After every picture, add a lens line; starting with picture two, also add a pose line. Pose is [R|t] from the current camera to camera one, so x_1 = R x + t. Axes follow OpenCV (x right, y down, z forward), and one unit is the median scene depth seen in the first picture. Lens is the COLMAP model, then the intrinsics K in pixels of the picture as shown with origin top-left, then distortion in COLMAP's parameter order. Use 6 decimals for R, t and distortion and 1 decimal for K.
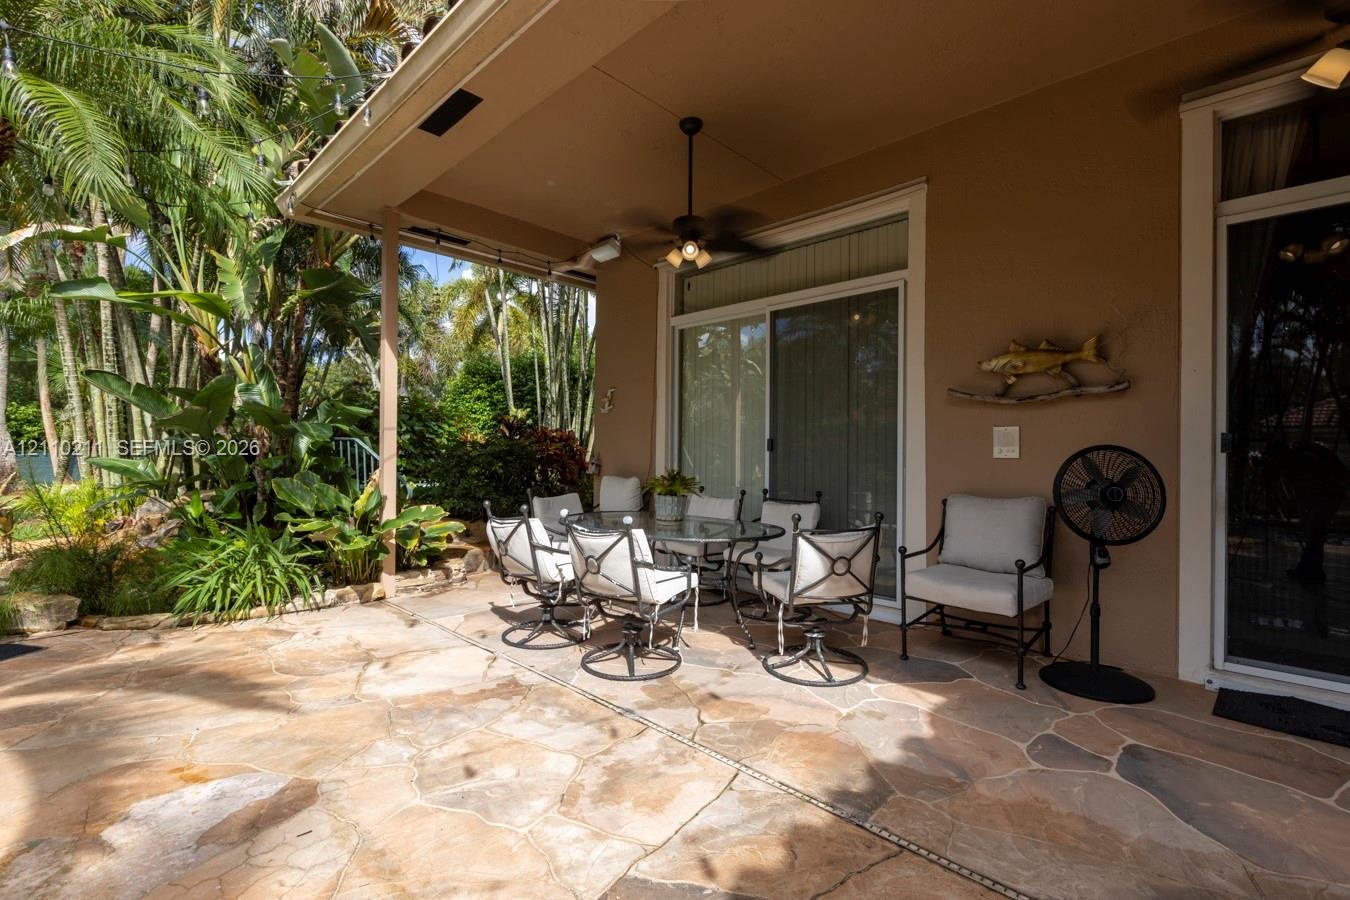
lens RADIAL K [[604.0, 0, 677.8], [0, 604.0, 440.3], [0, 0, 1]] dist [-0.001959, 0.000128]
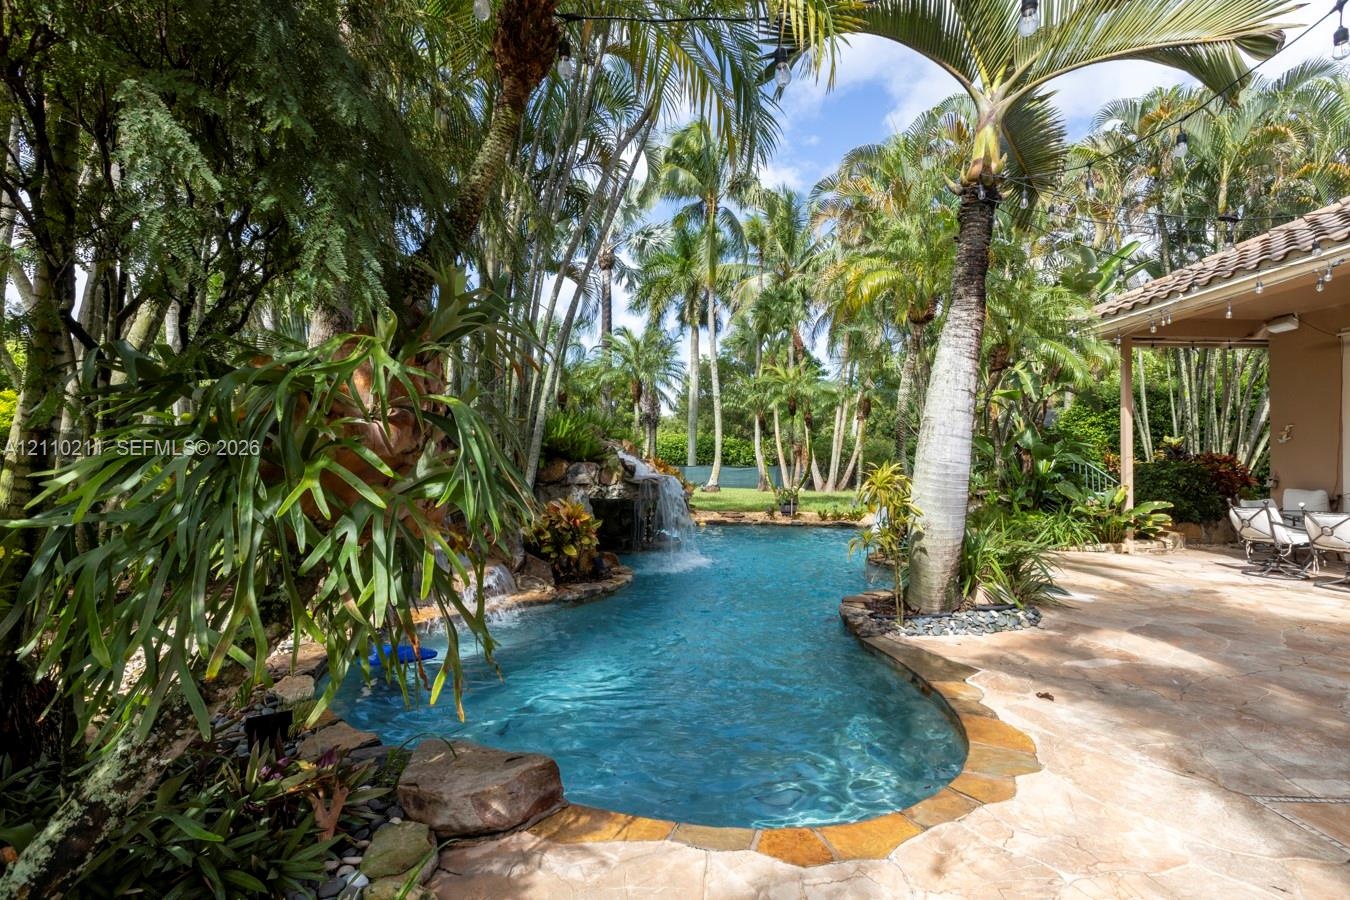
lens RADIAL K [[604.0, 0, 677.8], [0, 604.0, 440.3], [0, 0, 1]] dist [-0.001959, 0.000128]
pose [[0.706021, -0.027878, -0.707642, -0.153535], [0.011974, 0.999552, -0.027430, -0.034424], [0.708089, 0.010893, 0.706039, -1.159803]]
